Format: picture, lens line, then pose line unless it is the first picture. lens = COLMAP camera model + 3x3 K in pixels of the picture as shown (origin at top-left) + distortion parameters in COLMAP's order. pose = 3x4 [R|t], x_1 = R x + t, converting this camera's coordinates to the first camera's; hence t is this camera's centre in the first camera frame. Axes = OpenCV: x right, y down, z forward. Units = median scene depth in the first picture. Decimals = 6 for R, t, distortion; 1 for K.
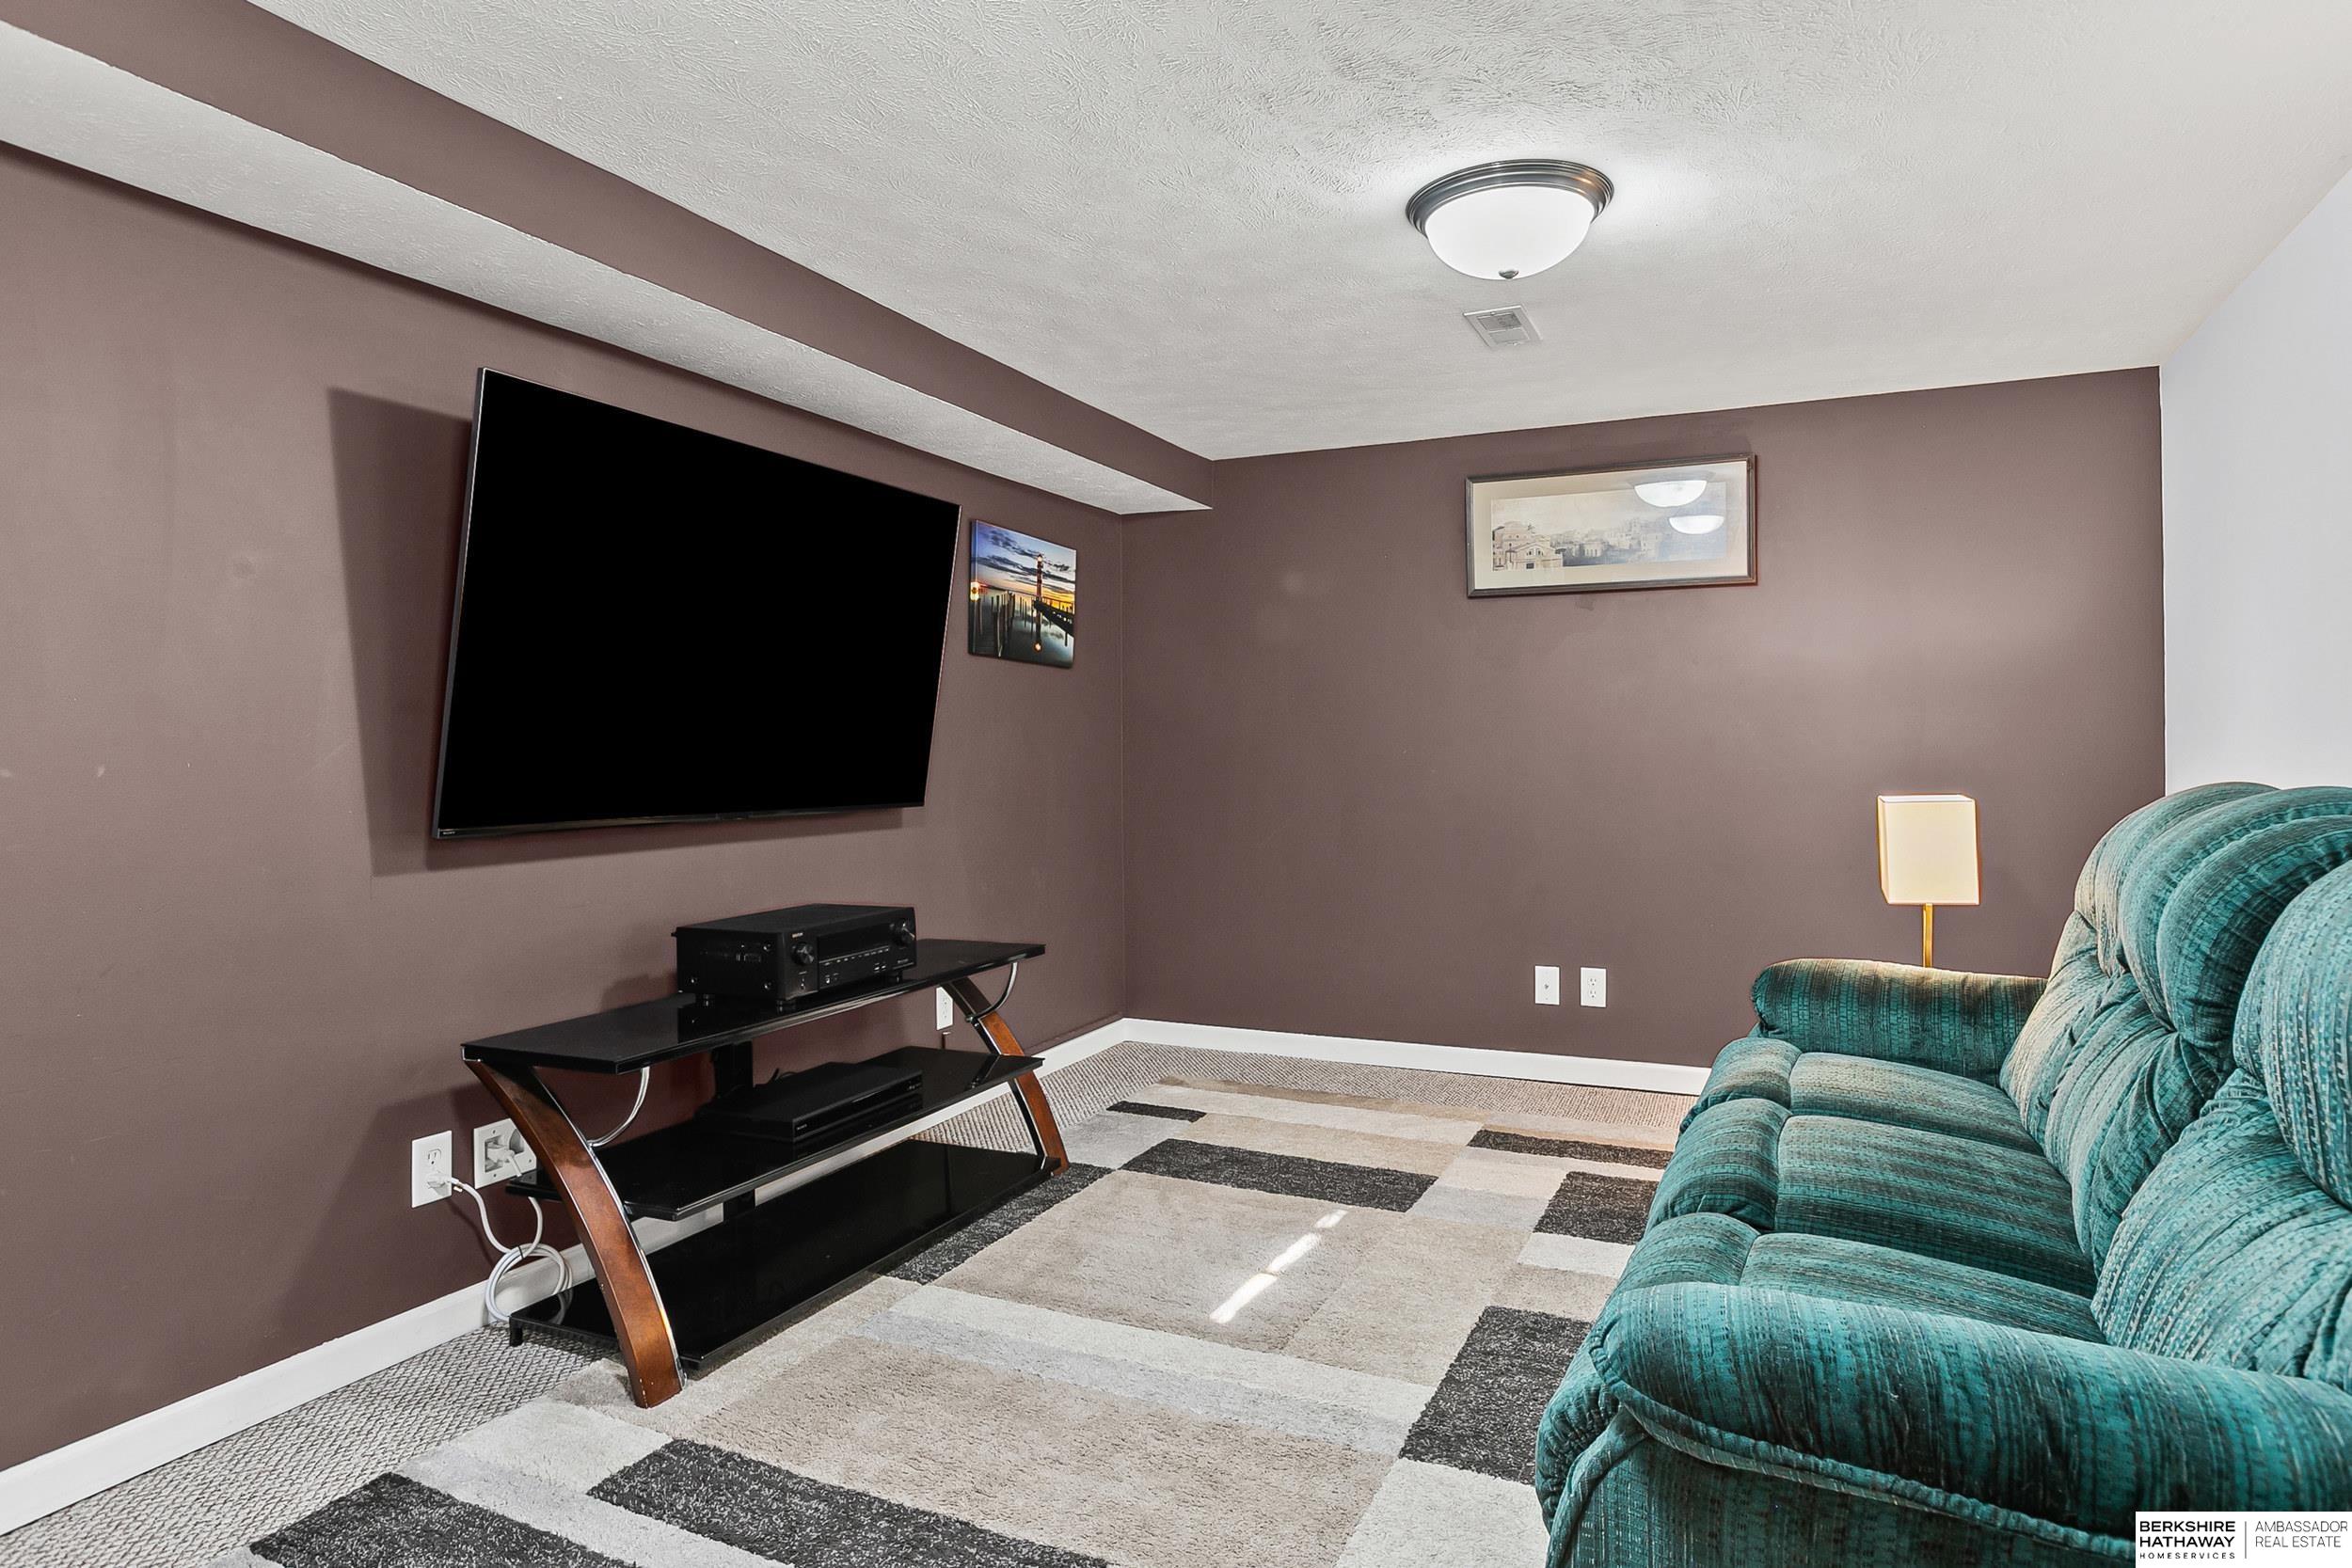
lens RADIAL K [[1356.3, 0, 1181.3], [0, 1356.3, 770.9], [0, 0, 1]] dist [-0.000314, -0.000319]
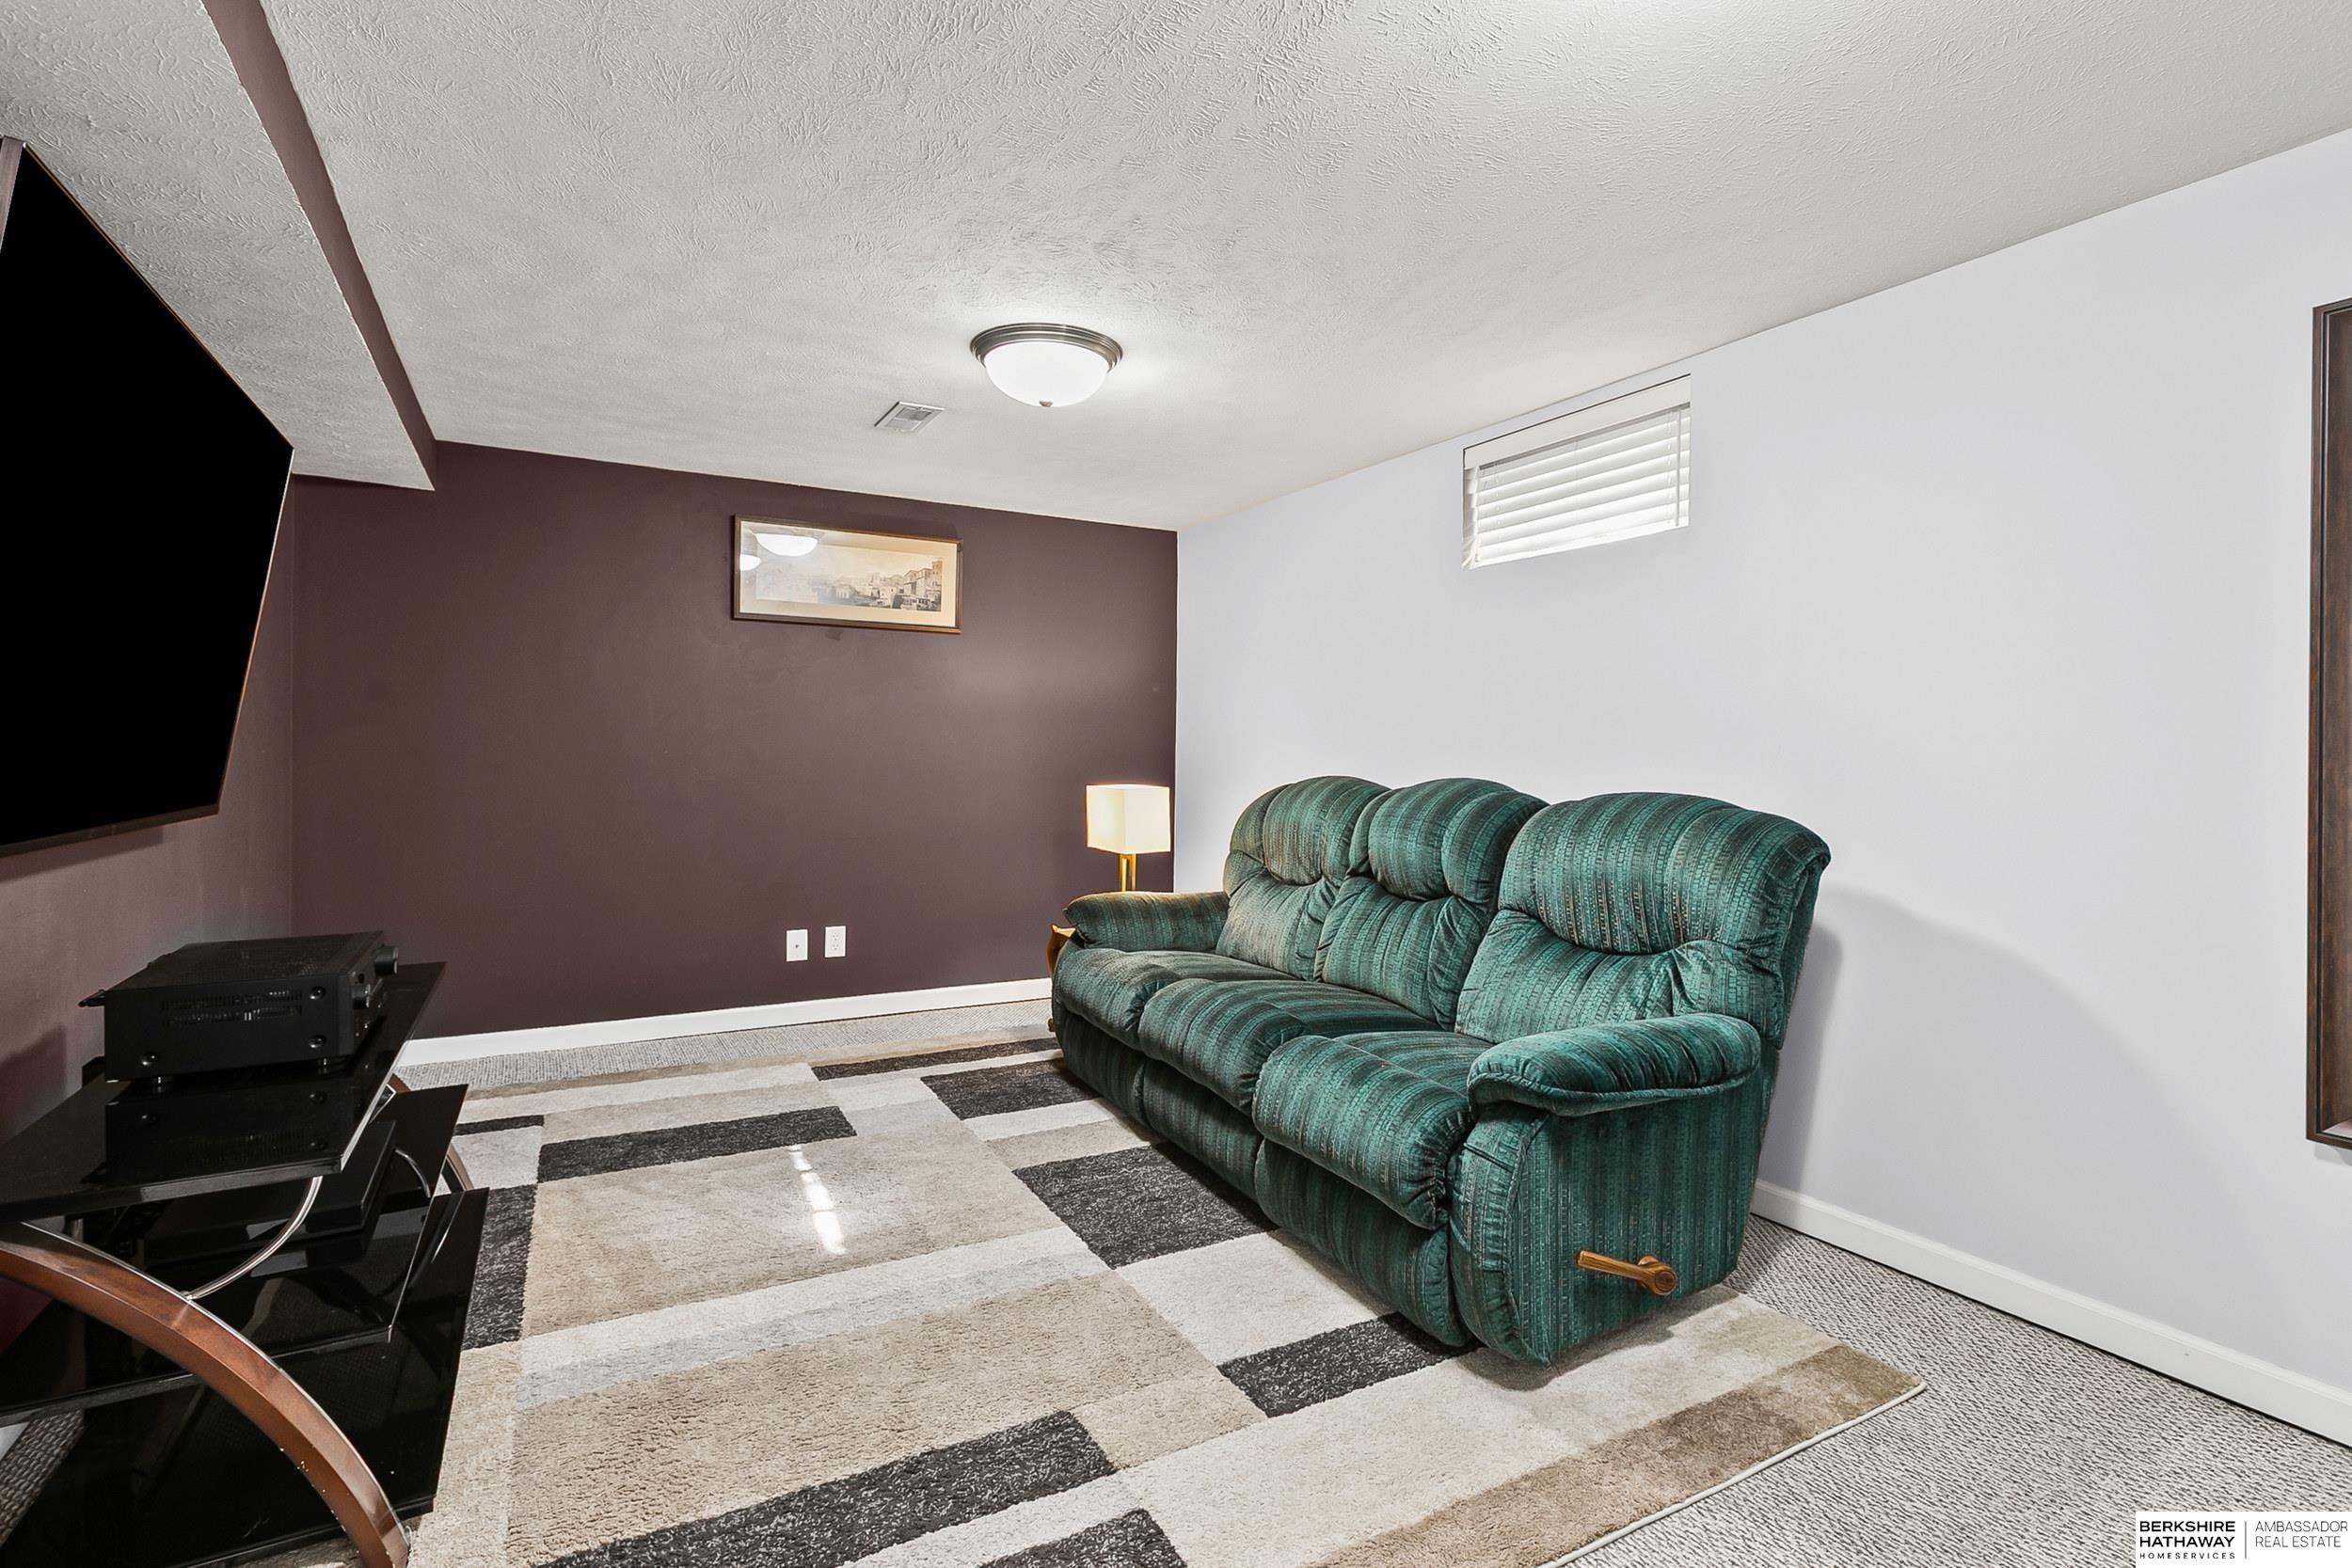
lens RADIAL K [[1122.9, 0, 1176.0], [0, 1122.9, 784.0], [0, 0, 1]] dist [0.012370, 0.000076]
pose [[0.591416, -0.011699, 0.806281, -0.465945], [-0.000798, 0.999886, 0.015093, -0.002892], [-0.806366, -0.009570, 0.591340, 0.178812]]
